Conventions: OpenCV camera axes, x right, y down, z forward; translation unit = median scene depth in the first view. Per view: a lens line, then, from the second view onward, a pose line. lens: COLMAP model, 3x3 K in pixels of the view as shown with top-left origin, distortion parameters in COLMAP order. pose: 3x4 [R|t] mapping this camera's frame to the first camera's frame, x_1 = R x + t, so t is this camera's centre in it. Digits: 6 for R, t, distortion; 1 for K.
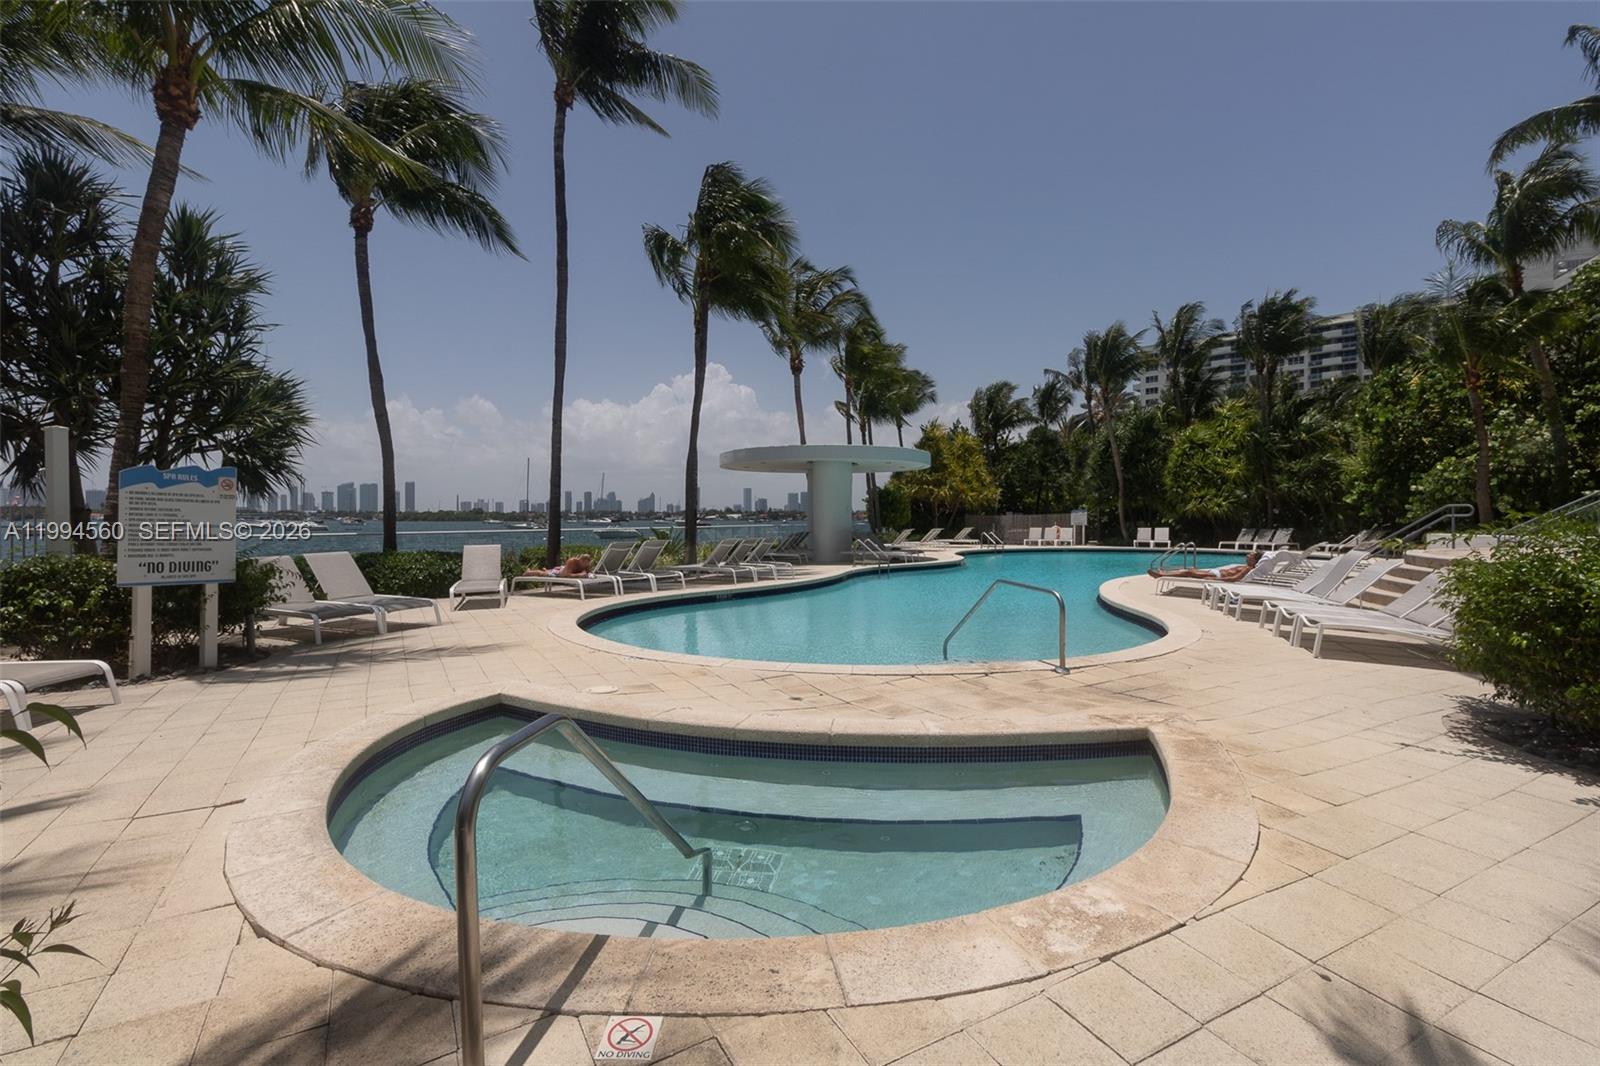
lens RADIAL K [[740.7, 0, 800.9], [0, 740.7, 525.2], [0, 0, 1]] dist [0.008487, 0.003705]
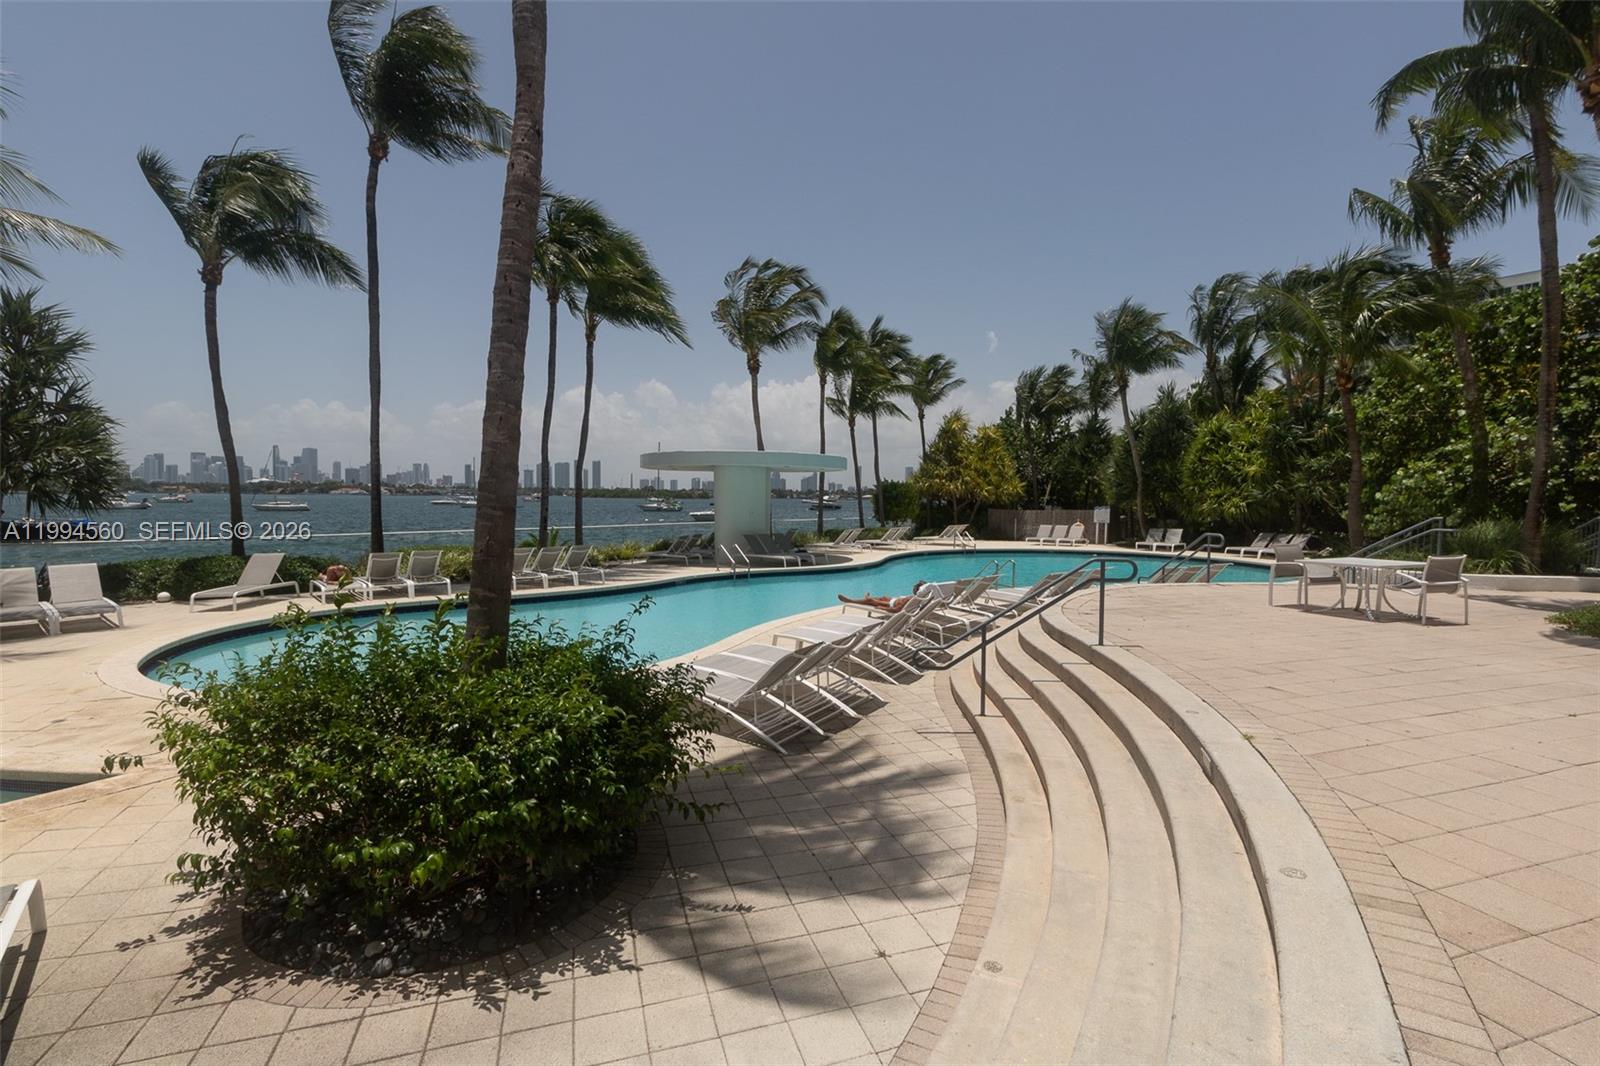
lens RADIAL K [[740.7, 0, 800.1], [0, 740.7, 528.9], [0, 0, 1]] dist [0.008487, 0.003705]
pose [[0.976405, 0.019522, -0.215065, 0.233646], [-0.012337, 0.999322, 0.034703, -0.022744], [0.215597, -0.031231, 0.975983, 0.010586]]
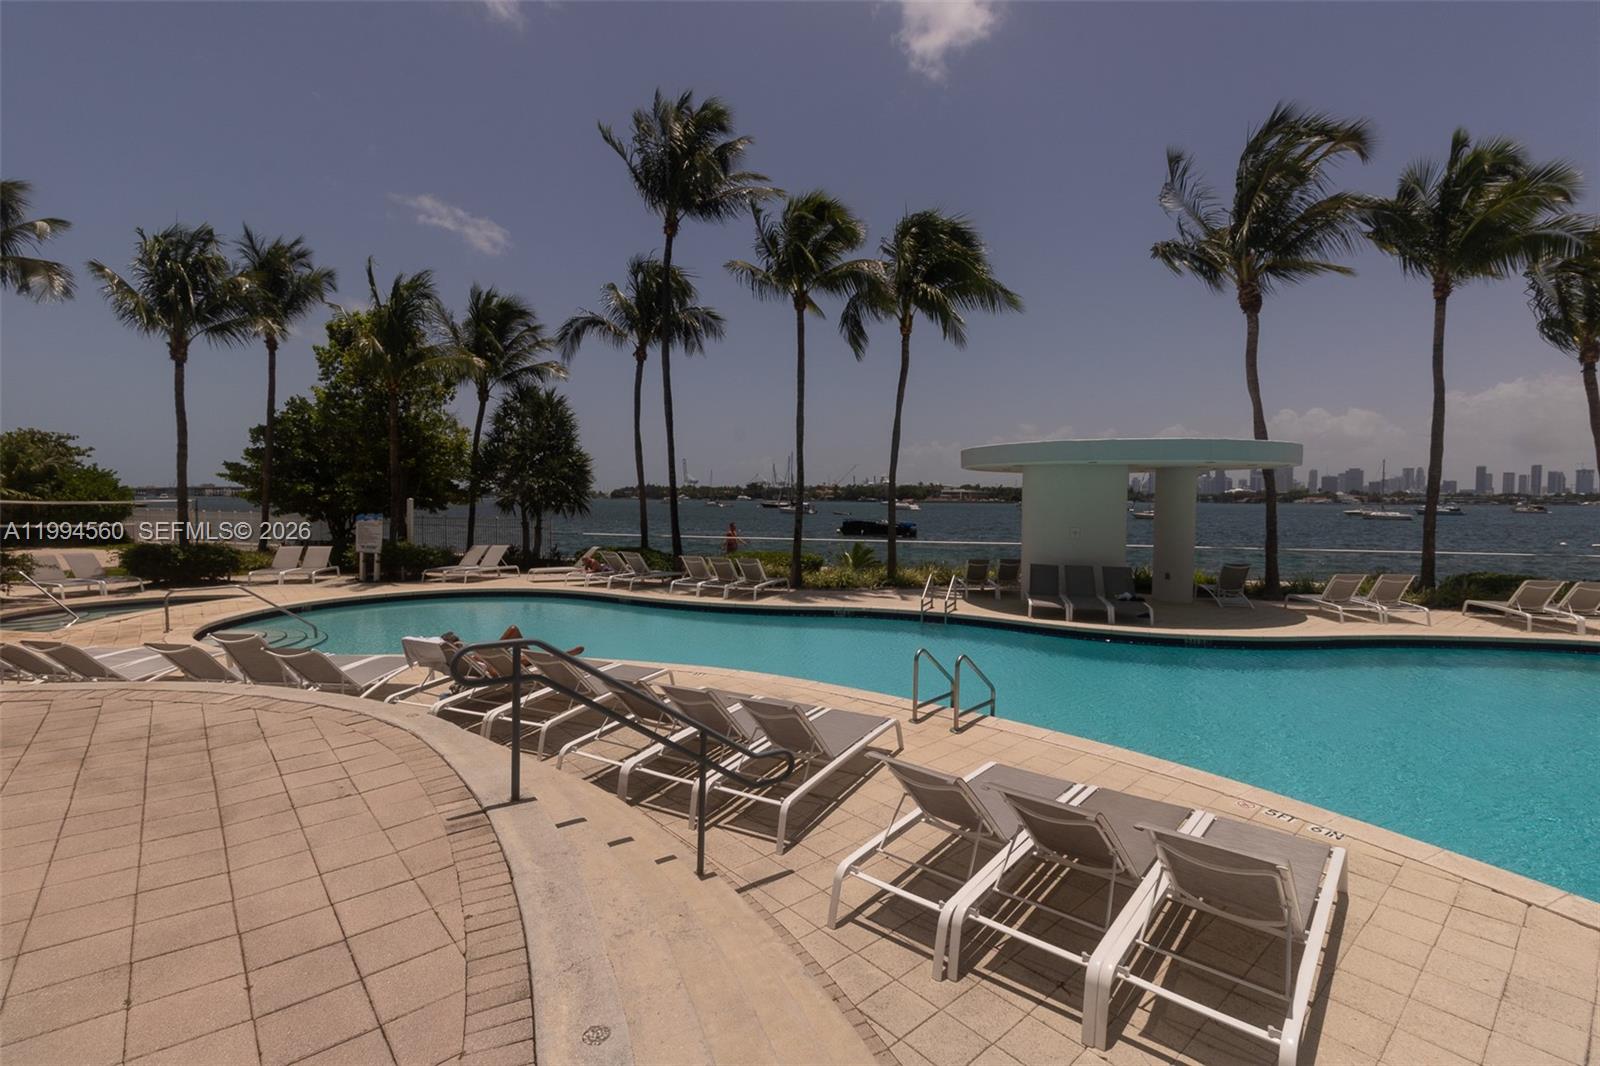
lens RADIAL K [[740.7, 0, 811.3], [0, 740.7, 532.4], [0, 0, 1]] dist [0.008487, 0.003705]
pose [[0.205533, 0.047977, -0.977473, 0.469612], [-0.016679, 0.998824, 0.045518, -0.032898], [0.978508, 0.006947, 0.206092, 0.409083]]
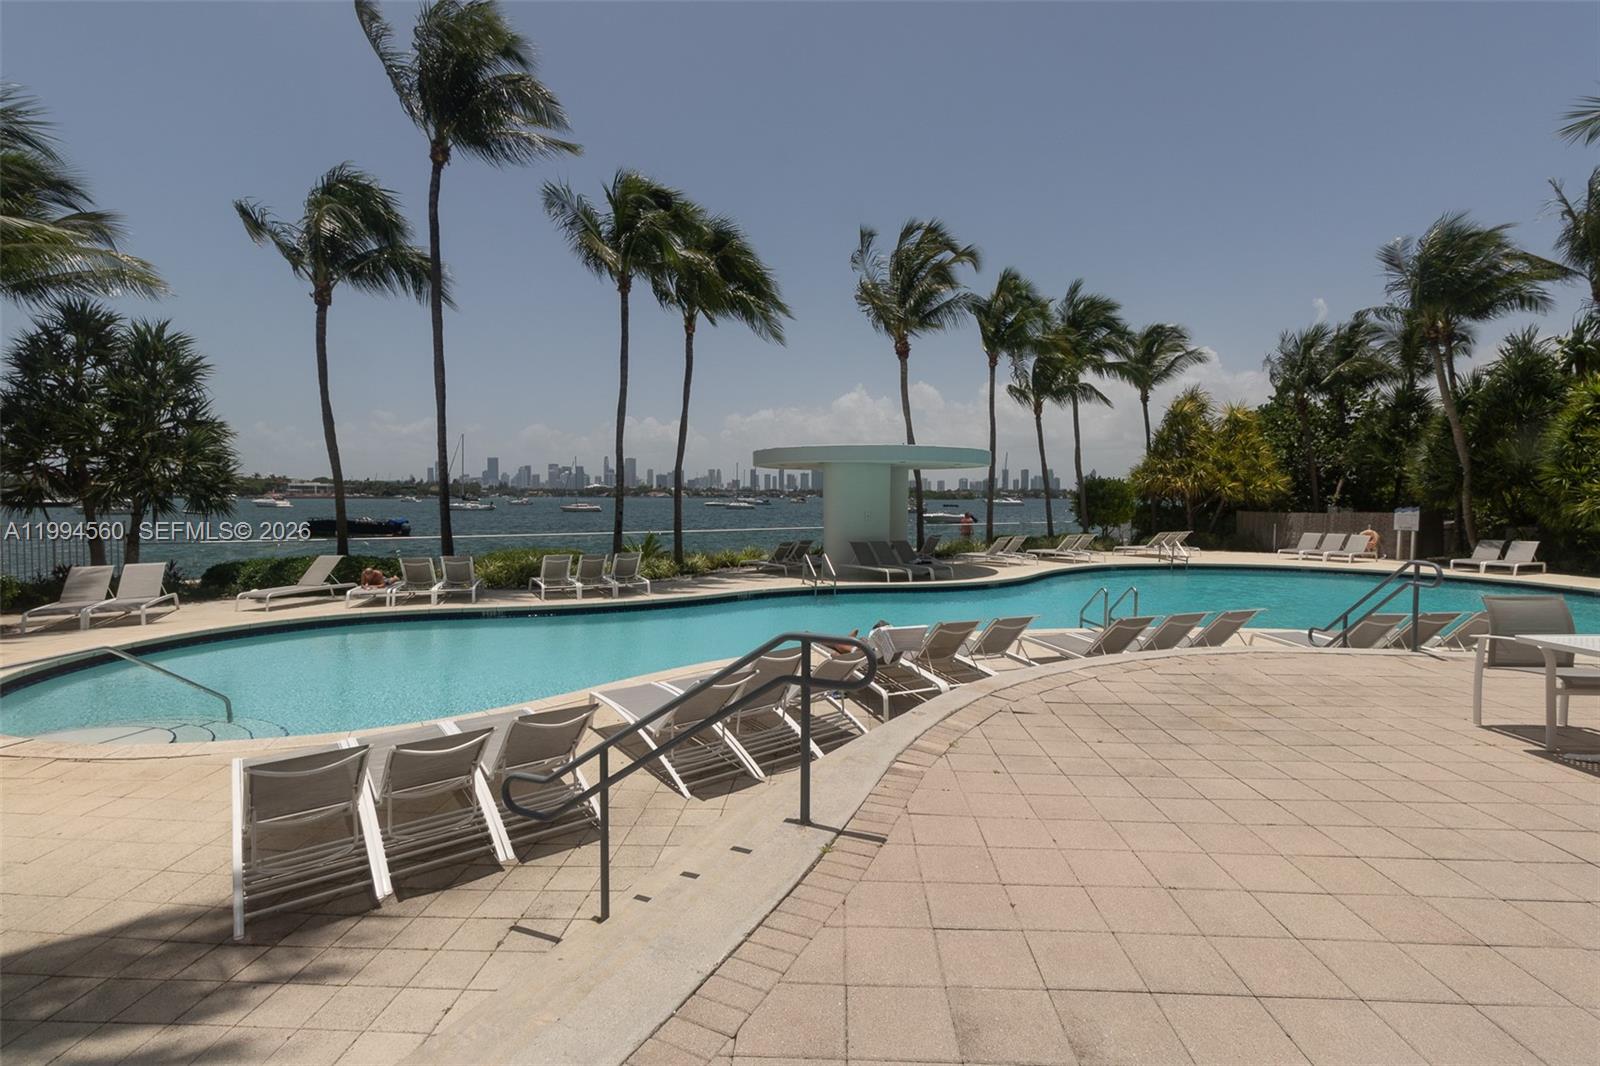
lens RADIAL K [[740.7, 0, 796.5], [0, 740.7, 520.7], [0, 0, 1]] dist [0.008487, 0.003705]
pose [[0.837531, 0.021511, -0.545967, 0.318788], [-0.008538, 0.999618, 0.026287, -0.025040], [0.546324, -0.017355, 0.837394, 0.143779]]
